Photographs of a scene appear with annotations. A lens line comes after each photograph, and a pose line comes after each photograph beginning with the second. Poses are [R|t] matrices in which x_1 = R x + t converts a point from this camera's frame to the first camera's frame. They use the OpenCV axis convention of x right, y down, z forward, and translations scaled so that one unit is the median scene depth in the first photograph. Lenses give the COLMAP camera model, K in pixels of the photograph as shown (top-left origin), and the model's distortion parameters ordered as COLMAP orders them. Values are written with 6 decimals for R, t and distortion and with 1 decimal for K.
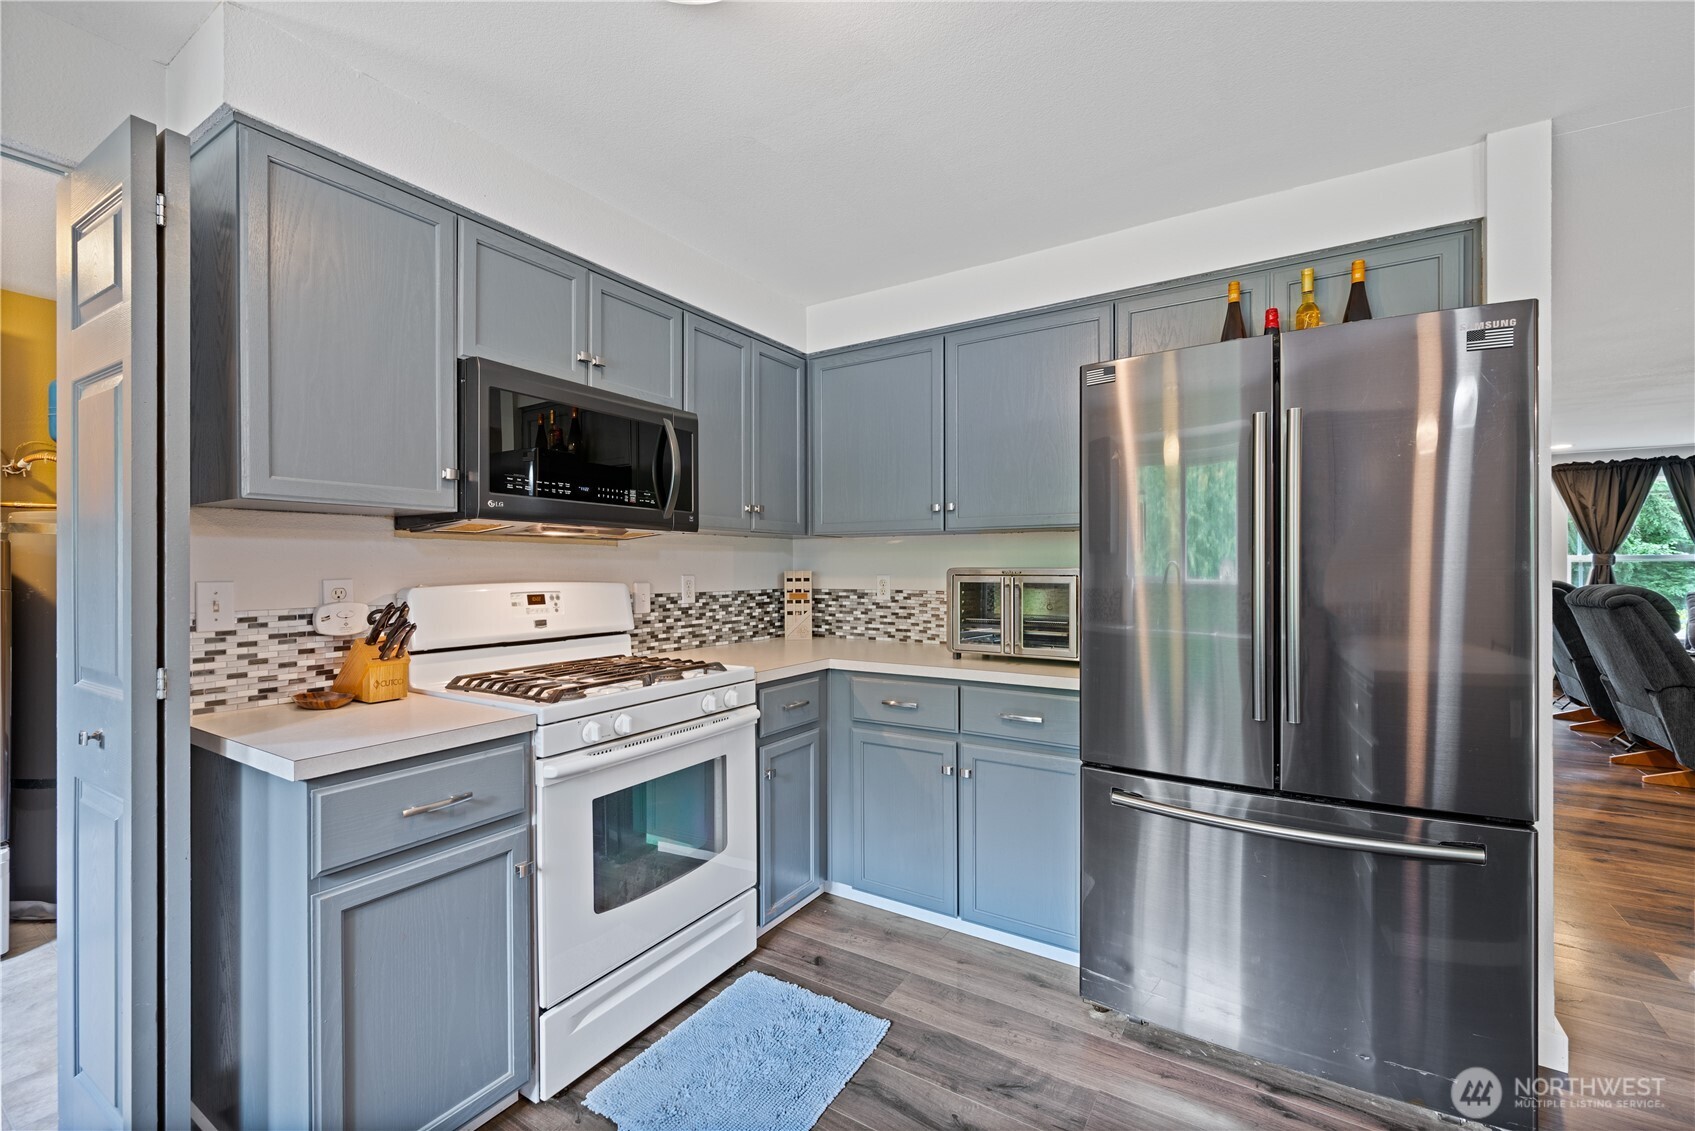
lens RADIAL K [[707.5, 0, 842.4], [0, 707.5, 571.0], [0, 0, 1]] dist [0.002444, -0.000553]
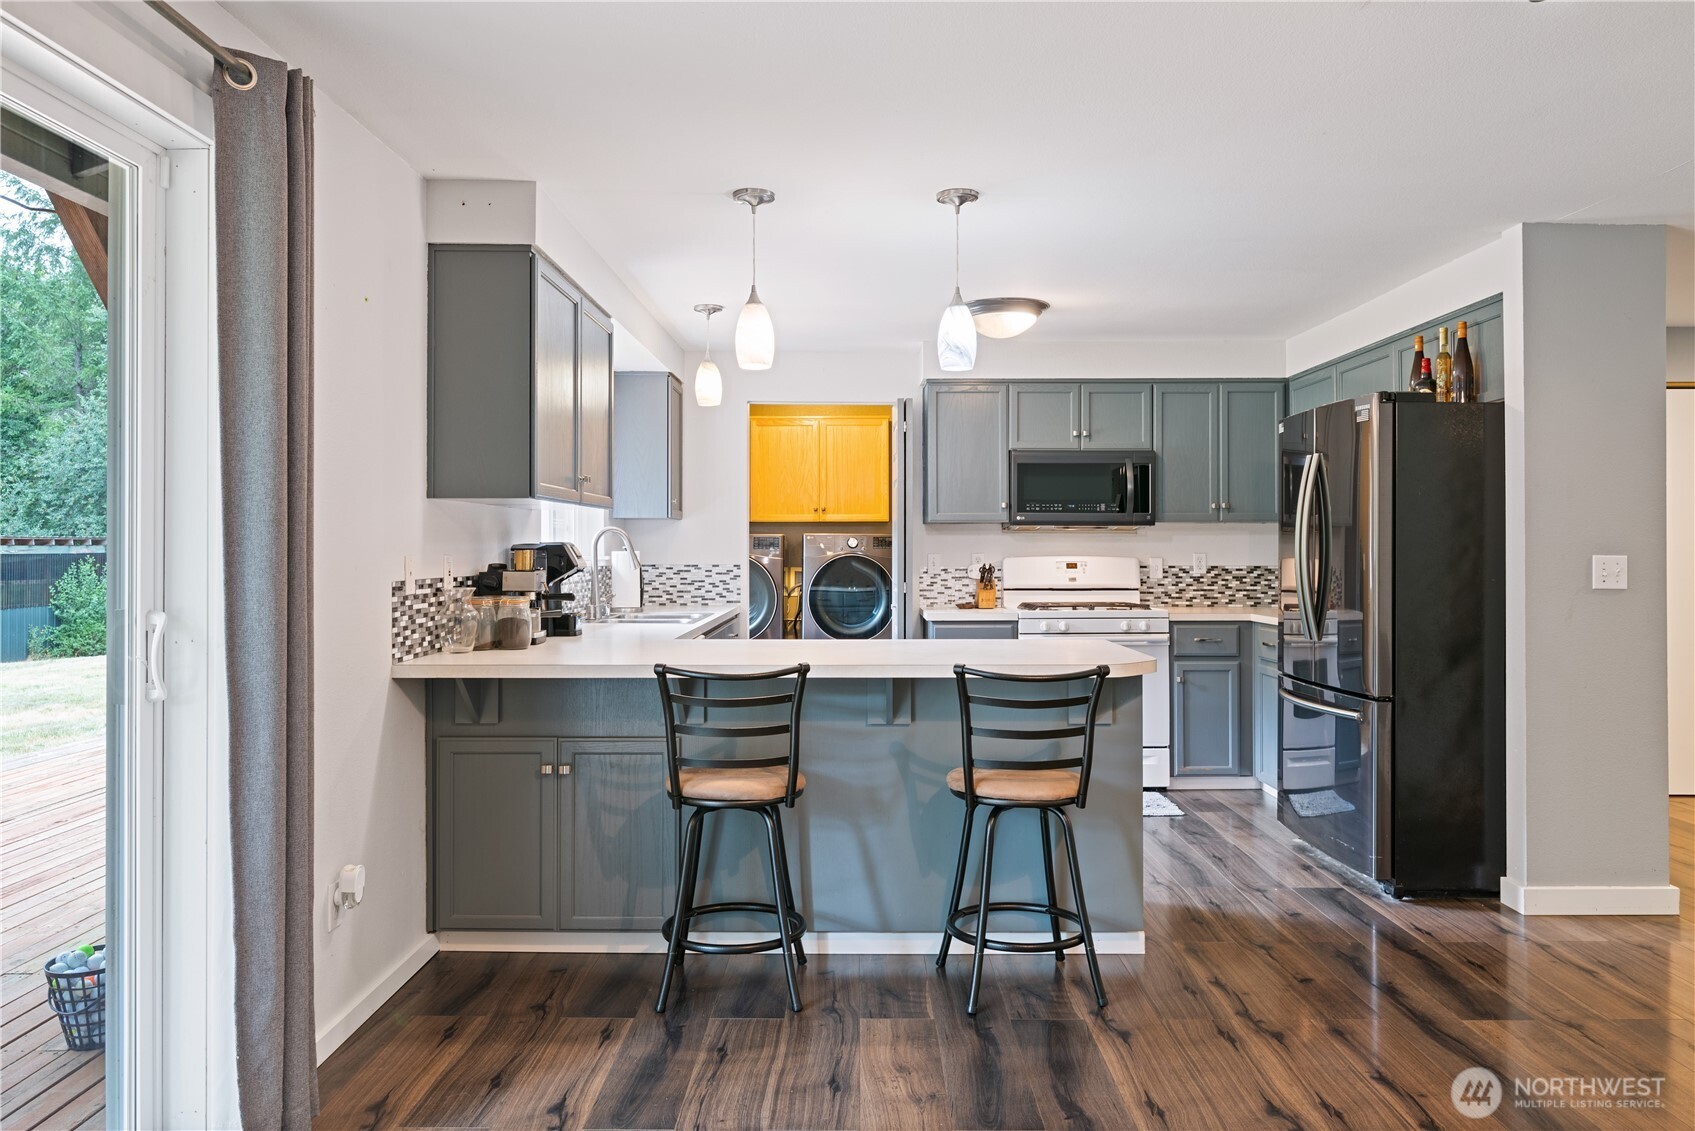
lens RADIAL K [[1128.7, 0, 847.0], [0, 1128.7, 557.3], [0, 0, 1]] dist [0.000147, 0.000041]
pose [[0.531153, 0.006368, -0.847252, 1.464275], [-0.002570, 0.999979, 0.005905, 0.002755], [0.847272, -0.000959, 0.531158, -0.861412]]
